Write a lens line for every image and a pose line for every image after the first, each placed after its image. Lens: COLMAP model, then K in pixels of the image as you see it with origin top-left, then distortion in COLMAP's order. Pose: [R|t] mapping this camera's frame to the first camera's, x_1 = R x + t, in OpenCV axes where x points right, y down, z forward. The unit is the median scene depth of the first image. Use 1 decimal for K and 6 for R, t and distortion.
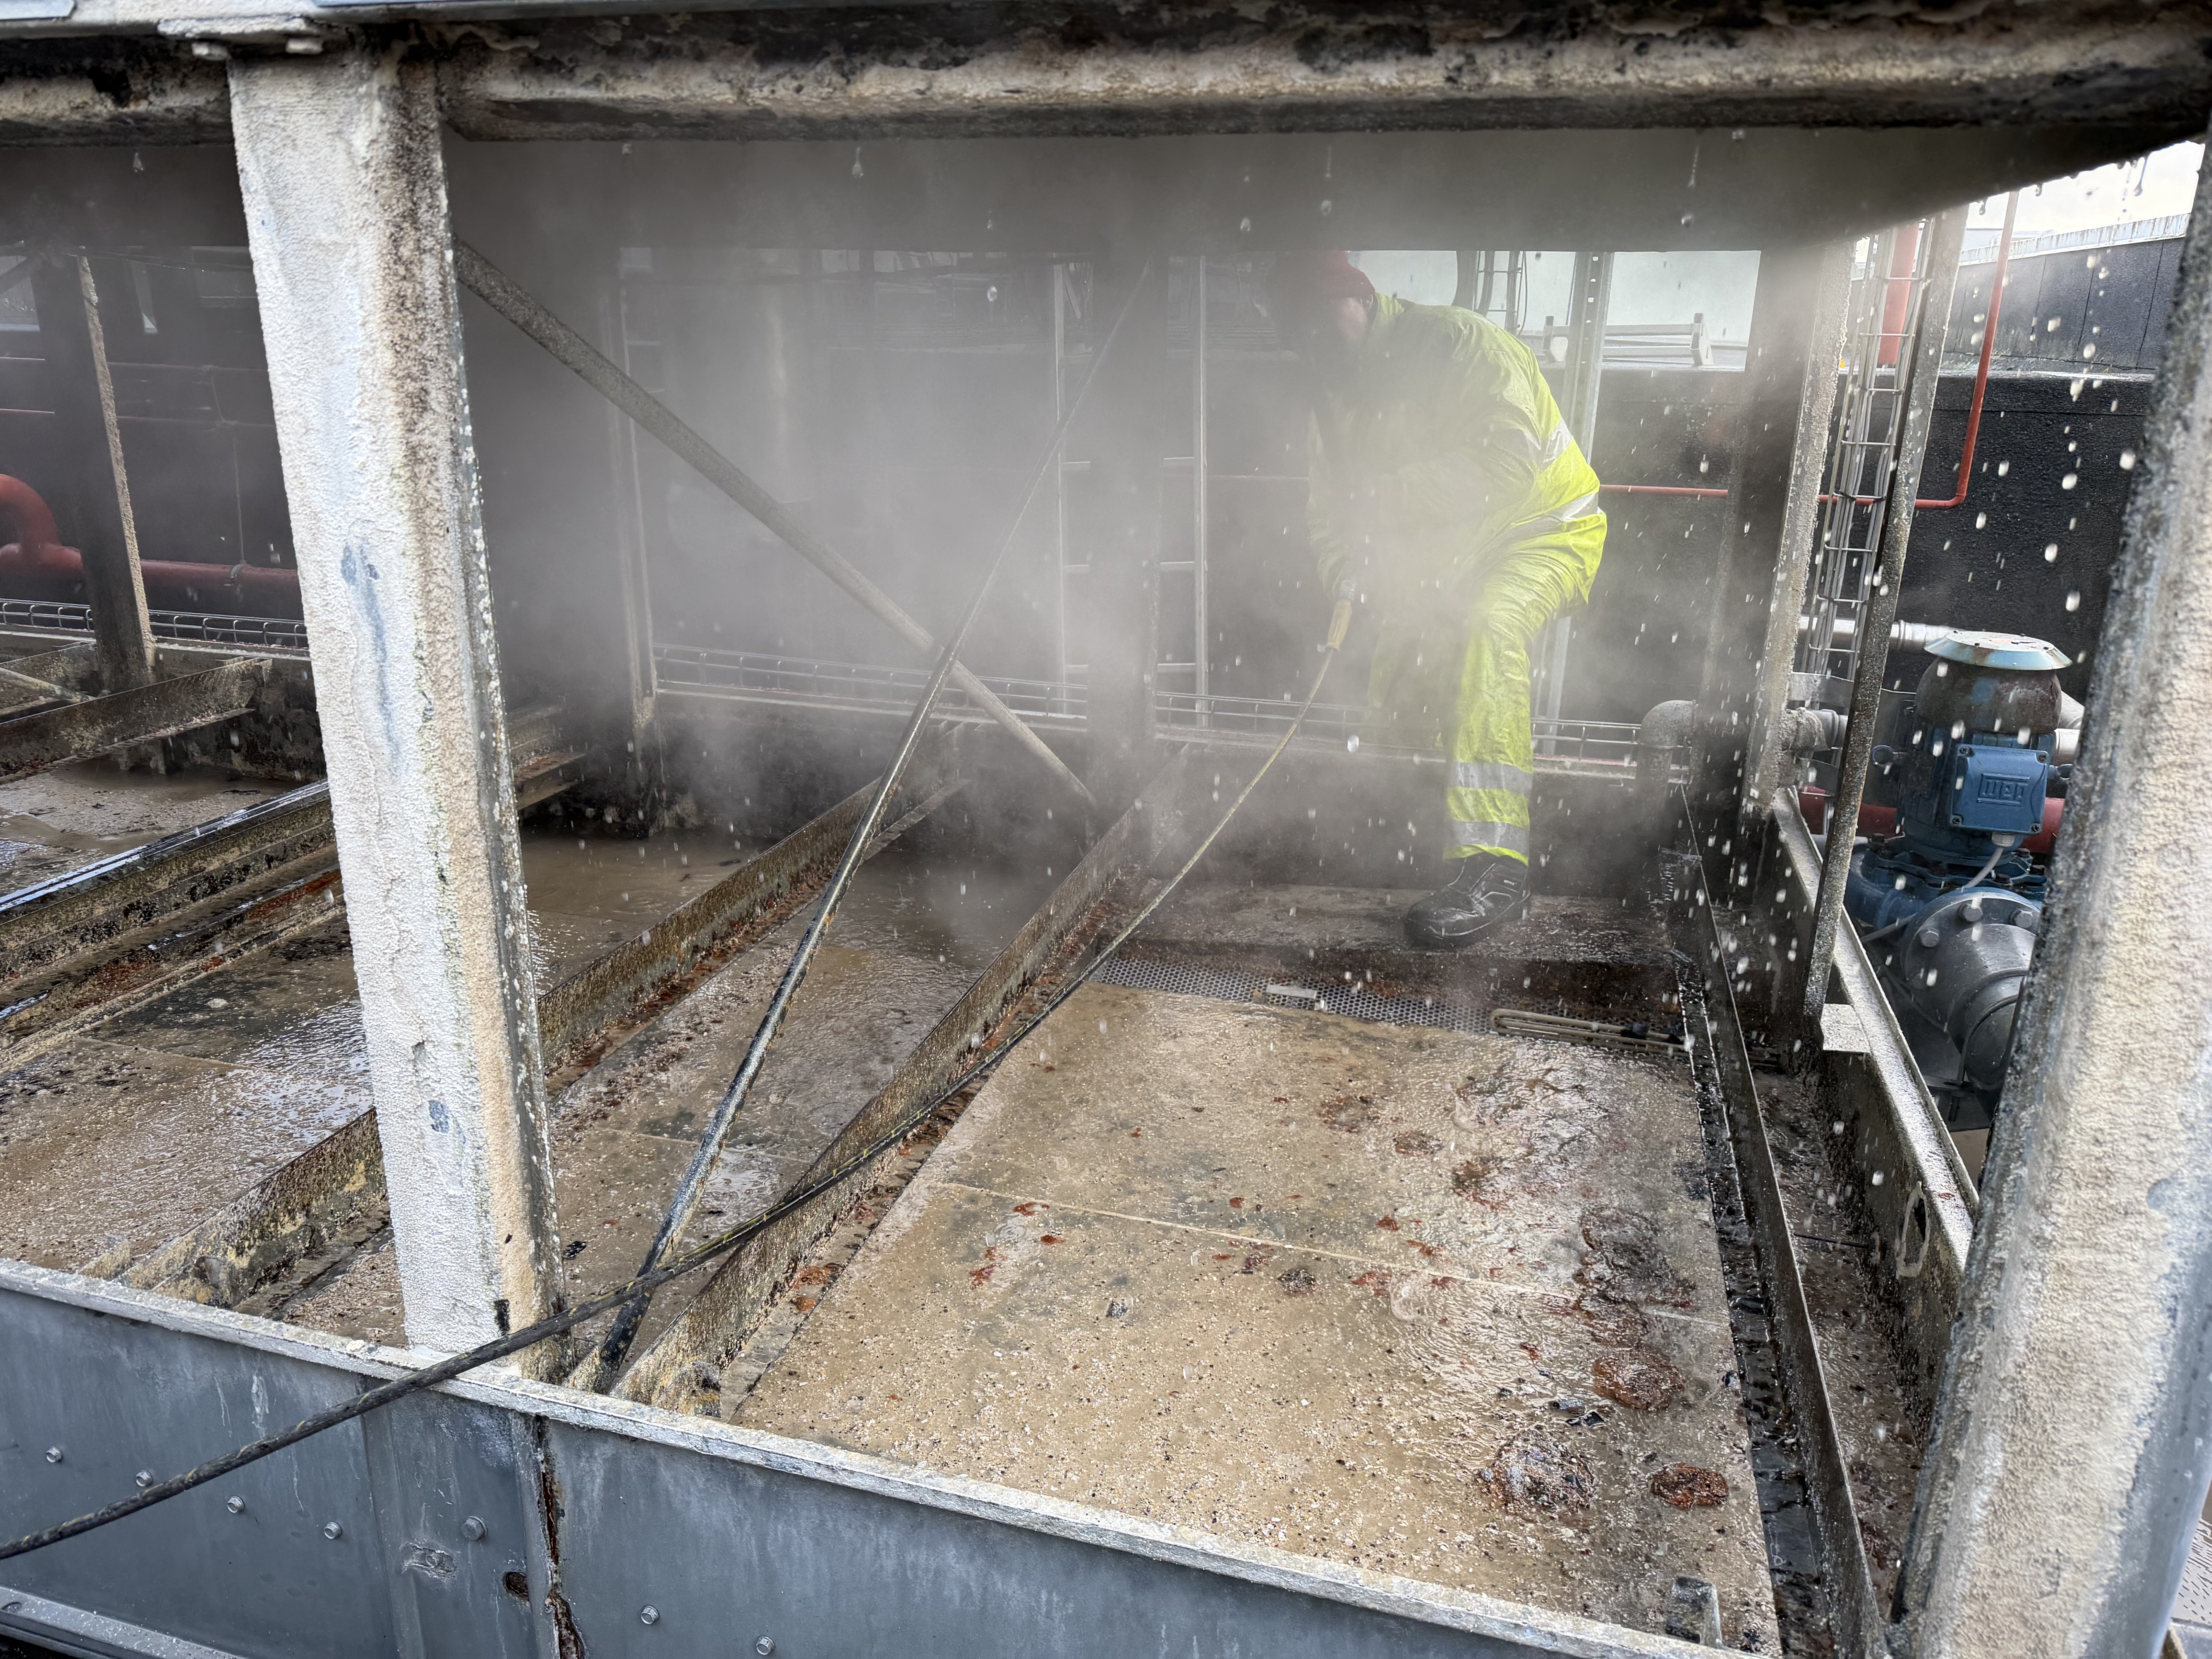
lens RADIAL K [[1581.5, 0, 1106.0], [0, 1581.5, 829.5], [0, 0, 1]] dist [0.005353, -0.005743]
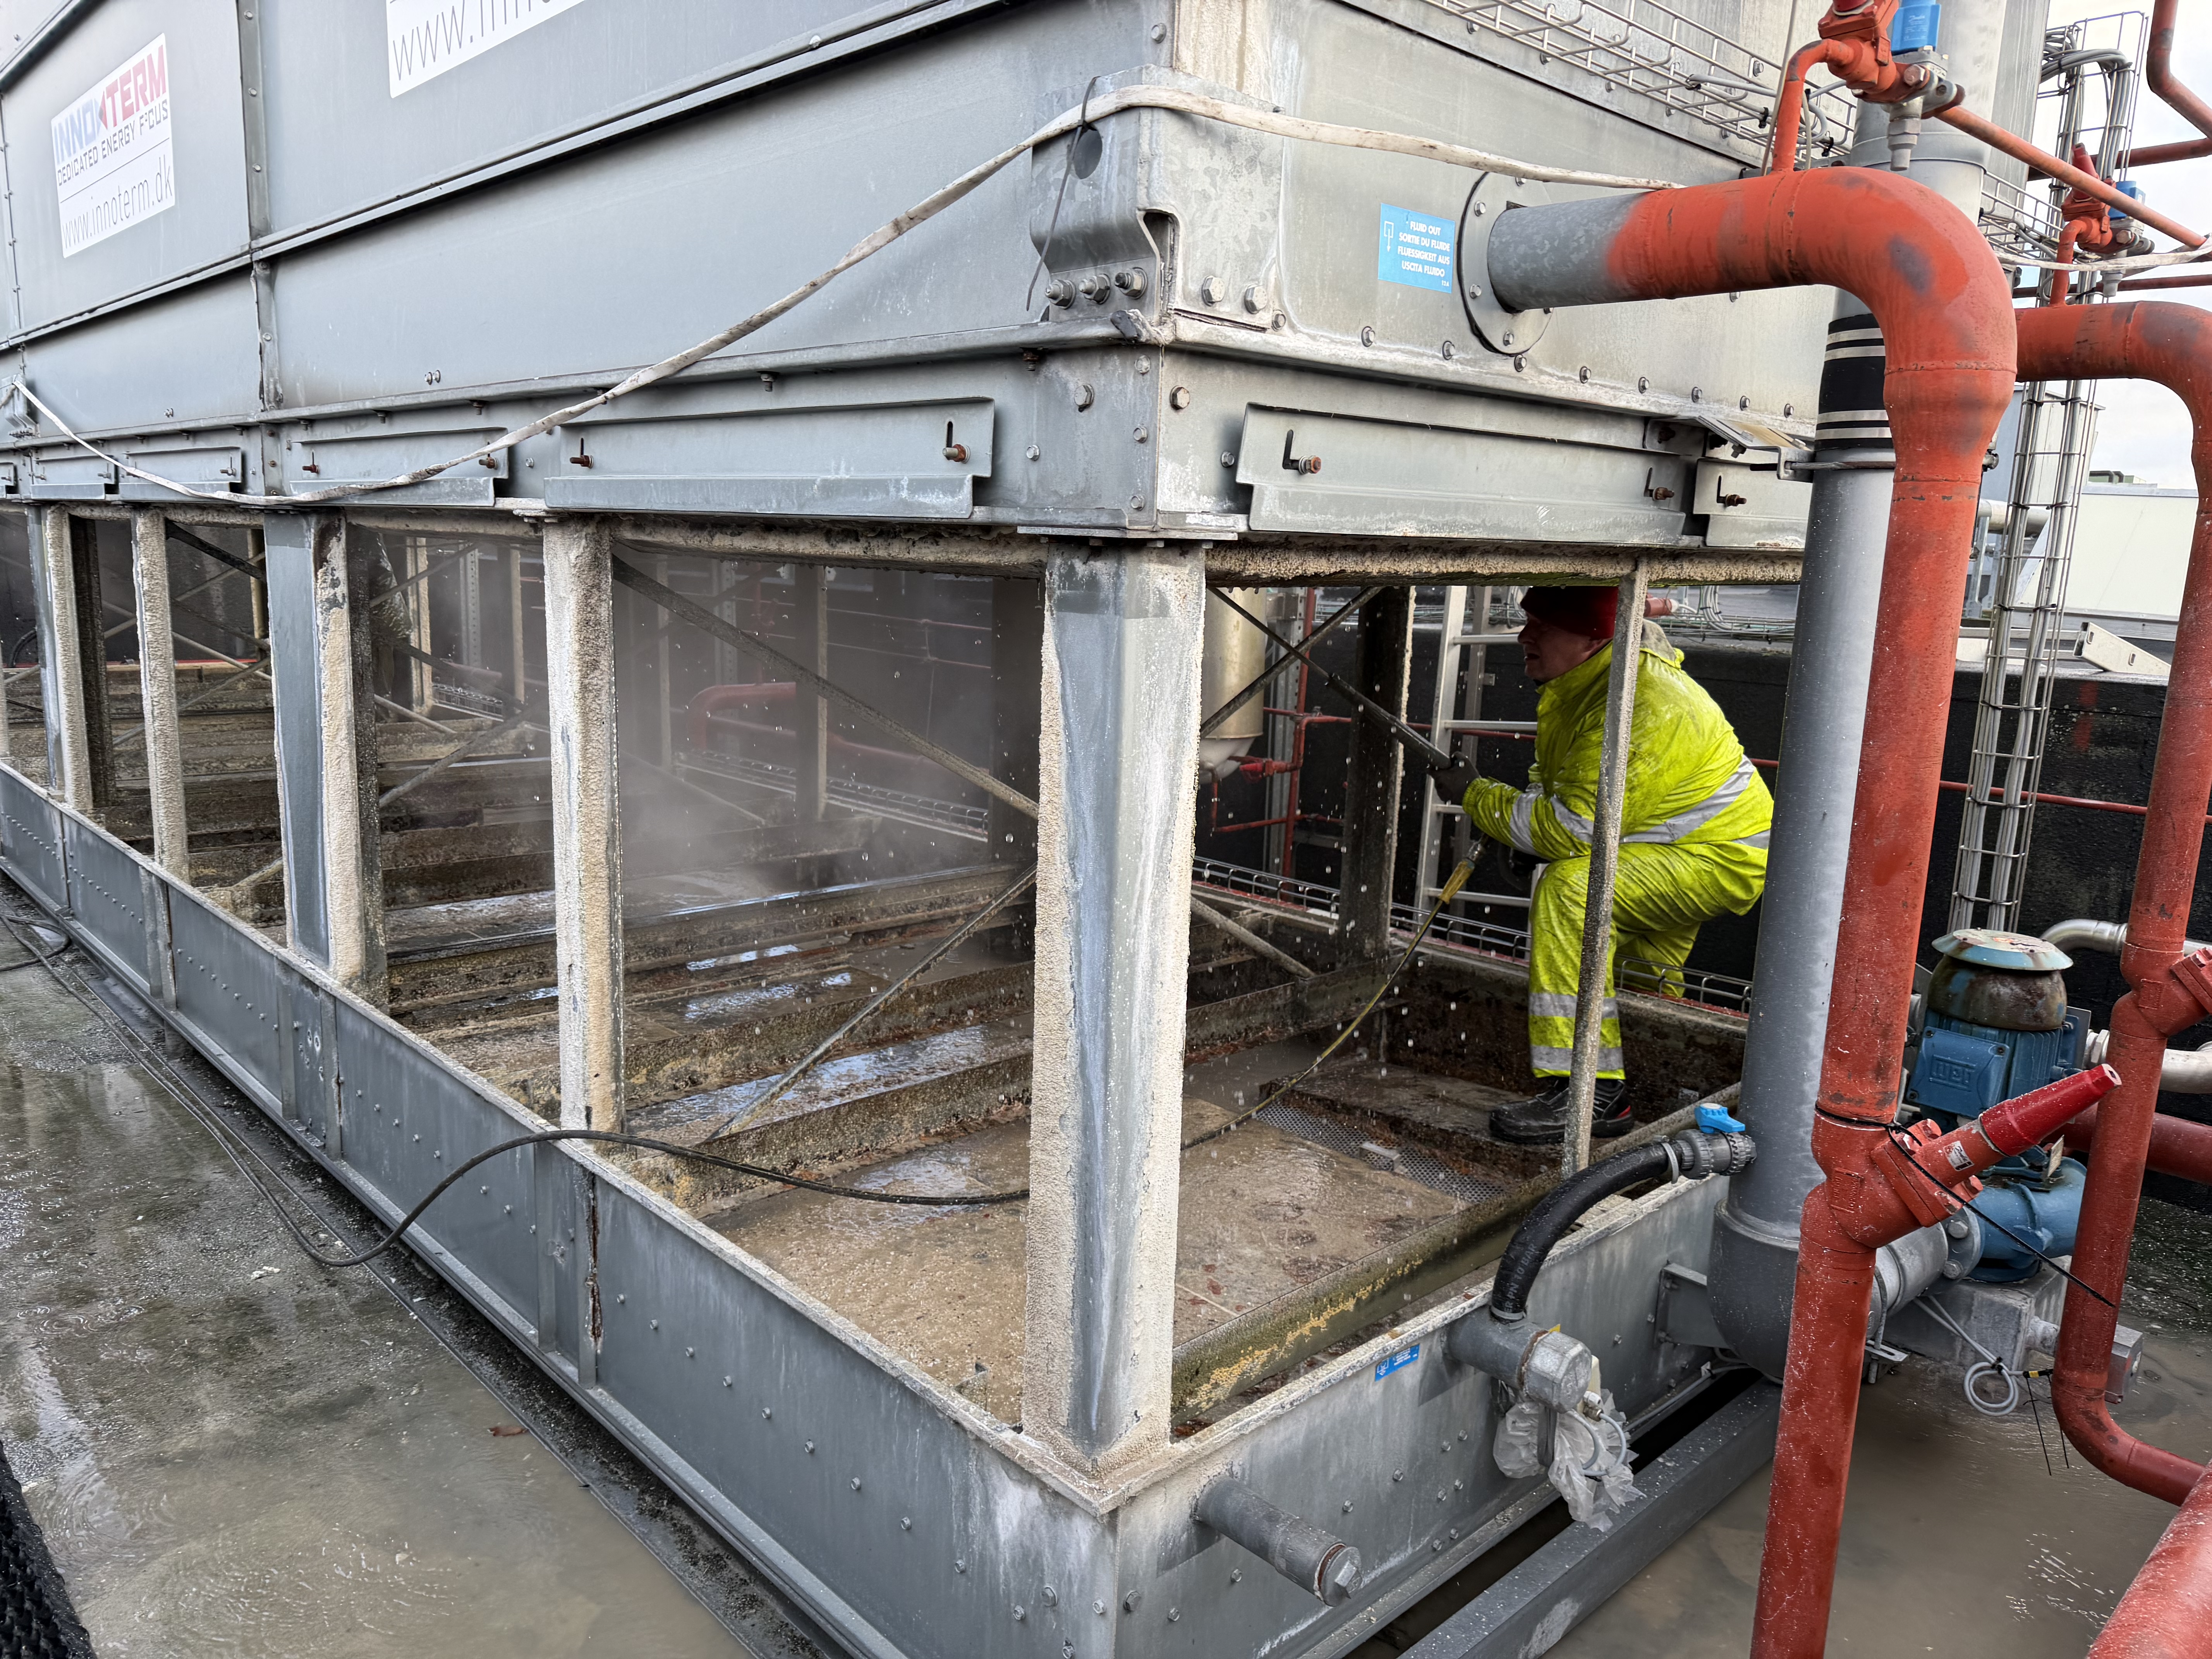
lens RADIAL K [[1561.8, 0, 1070.7], [0, 1561.8, 830.4], [0, 0, 1]] dist [0.004767, -0.004456]
pose [[0.859587, 0.107124, -0.499634, 1.073776], [-0.178926, 0.978976, -0.097934, 0.043498], [0.478639, 0.173580, 0.860683, -0.445911]]
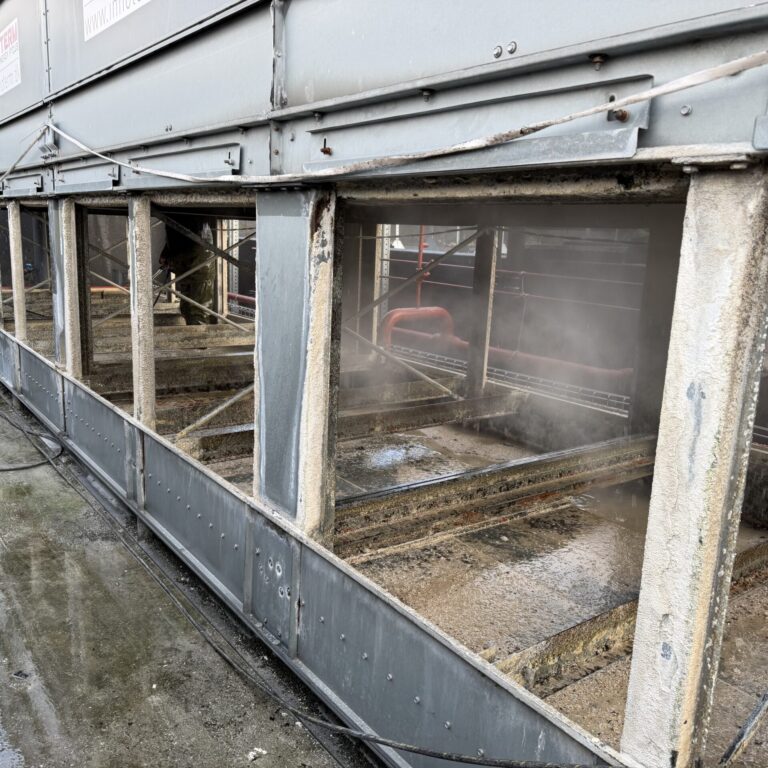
lens RADIAL K [[722.1, 0, 384.0], [0, 722.1, 384.0], [0, 0, 1]] dist [0.134664, -0.219330]
pose [[0.797705, 0.142690, -0.585923, -0.195830], [-0.218905, 0.973846, -0.060869, -0.019215], [0.561913, 0.176817, 0.808078, -0.047533]]
